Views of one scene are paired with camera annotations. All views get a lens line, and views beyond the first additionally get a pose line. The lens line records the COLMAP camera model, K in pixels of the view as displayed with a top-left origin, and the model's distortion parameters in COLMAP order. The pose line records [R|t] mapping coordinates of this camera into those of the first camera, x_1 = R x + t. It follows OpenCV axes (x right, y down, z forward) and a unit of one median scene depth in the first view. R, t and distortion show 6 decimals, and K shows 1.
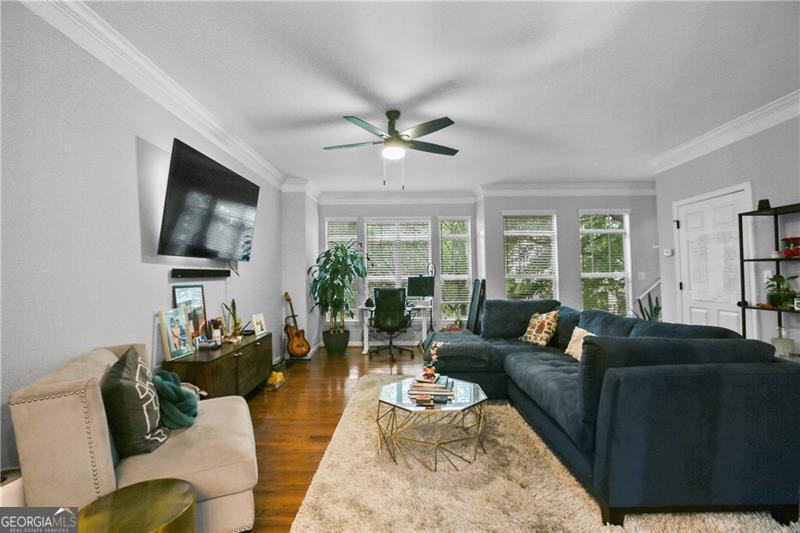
lens RADIAL K [[368.6, 0, 383.1], [0, 368.6, 266.2], [0, 0, 1]] dist [-0.042543, 0.008264]
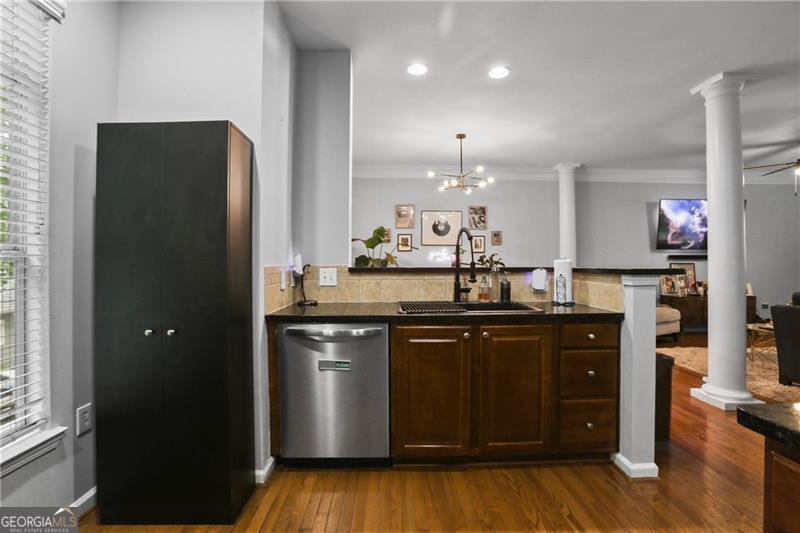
lens RADIAL K [[368.6, 0, 392.3], [0, 368.6, 264.3], [0, 0, 1]] dist [-0.042543, 0.008264]
pose [[0.059880, 0.016419, -0.998071, 1.289621], [0.024962, 0.999527, 0.017941, -0.015888], [0.997893, -0.025988, 0.059441, -0.691109]]
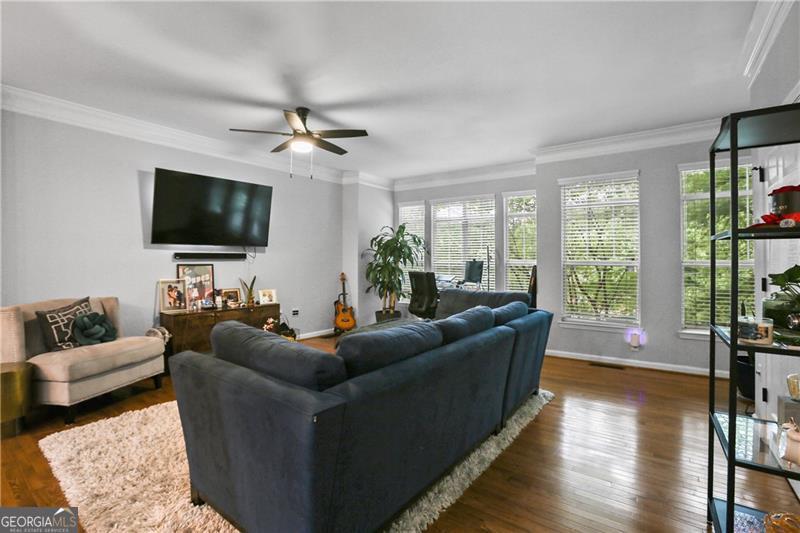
lens RADIAL K [[368.6, 0, 386.9], [0, 368.6, 262.2], [0, 0, 1]] dist [-0.042543, 0.008264]
pose [[0.808854, 0.014901, -0.587820, 0.875045], [0.004900, 0.999473, 0.032077, 0.001855], [0.587989, -0.028826, 0.808355, 0.255882]]
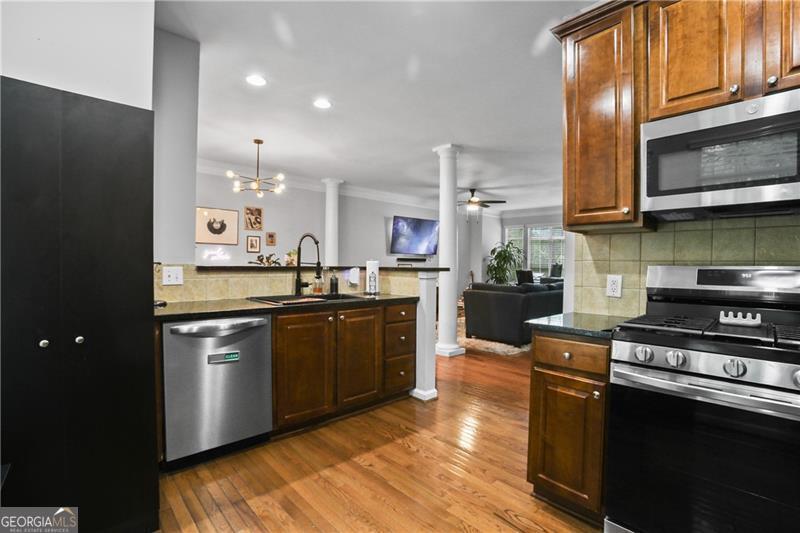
lens RADIAL K [[368.6, 0, 392.5], [0, 368.6, 271.0], [0, 0, 1]] dist [-0.042543, 0.008264]
pose [[0.692330, 0.033781, -0.720790, 1.337471], [-0.001309, 0.998961, 0.045561, -0.021850], [0.721580, -0.030600, 0.691654, -0.948021]]
